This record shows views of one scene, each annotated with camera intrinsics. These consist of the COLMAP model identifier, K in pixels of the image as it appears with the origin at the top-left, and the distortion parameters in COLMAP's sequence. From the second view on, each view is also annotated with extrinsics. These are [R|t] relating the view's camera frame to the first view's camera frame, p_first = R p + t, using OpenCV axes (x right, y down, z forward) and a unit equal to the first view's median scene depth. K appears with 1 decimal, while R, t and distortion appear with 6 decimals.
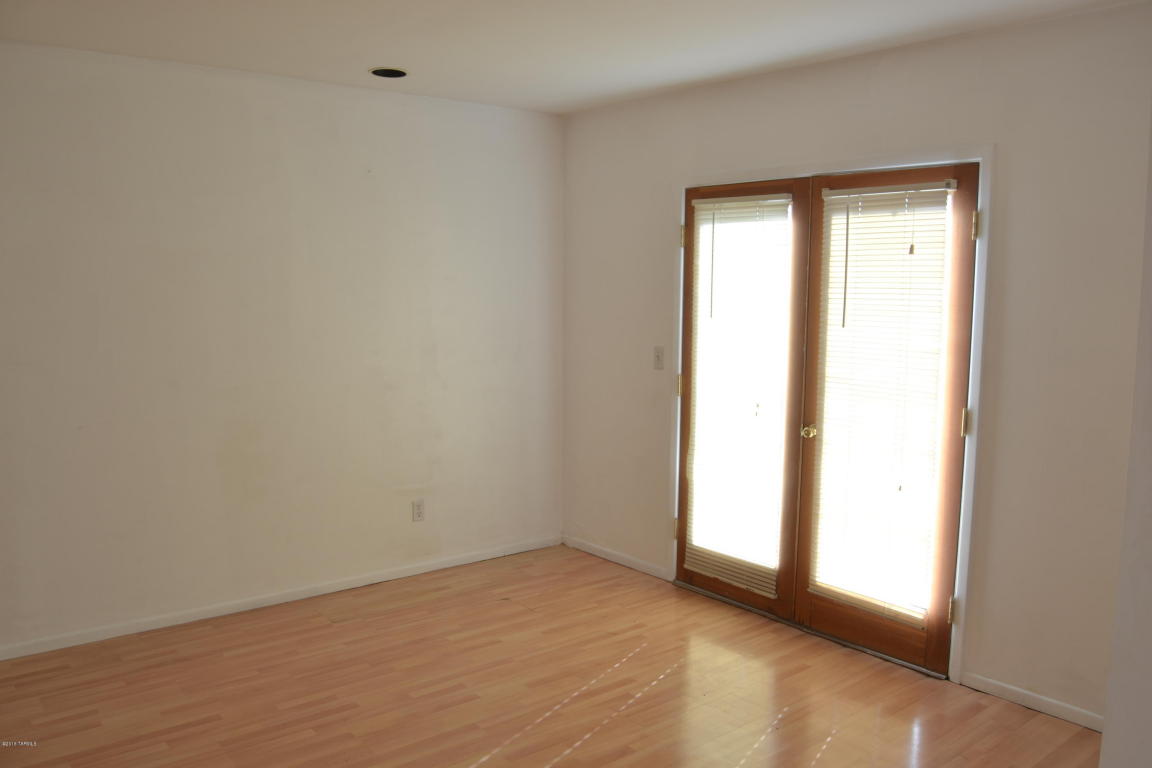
lens RADIAL K [[920.2, 0, 580.0], [0, 920.2, 386.5], [0, 0, 1]] dist [-0.100452, 0.048177]
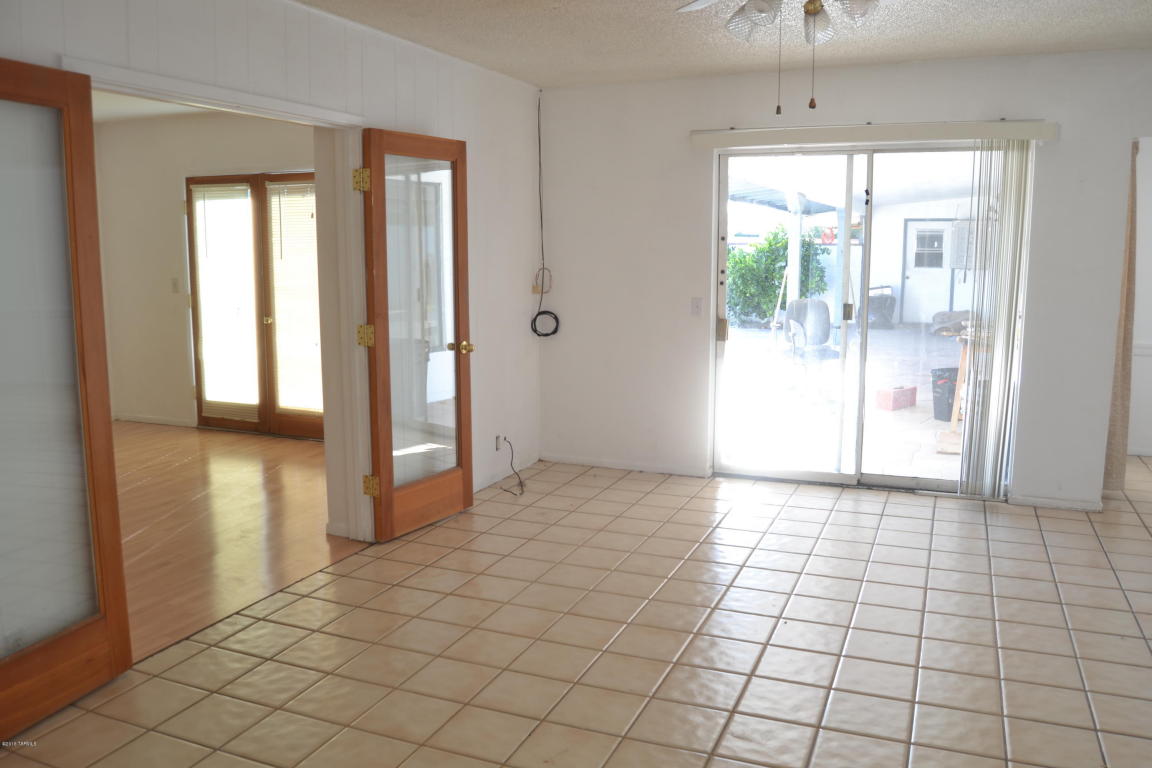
lens RADIAL K [[920.2, 0, 580.0], [0, 920.2, 386.5], [0, 0, 1]] dist [-0.100452, 0.048177]
pose [[0.881433, -0.079146, 0.465630, -0.039074], [0.058060, 0.996540, 0.059481, 0.096001], [-0.468726, -0.025394, 0.882978, -0.738927]]
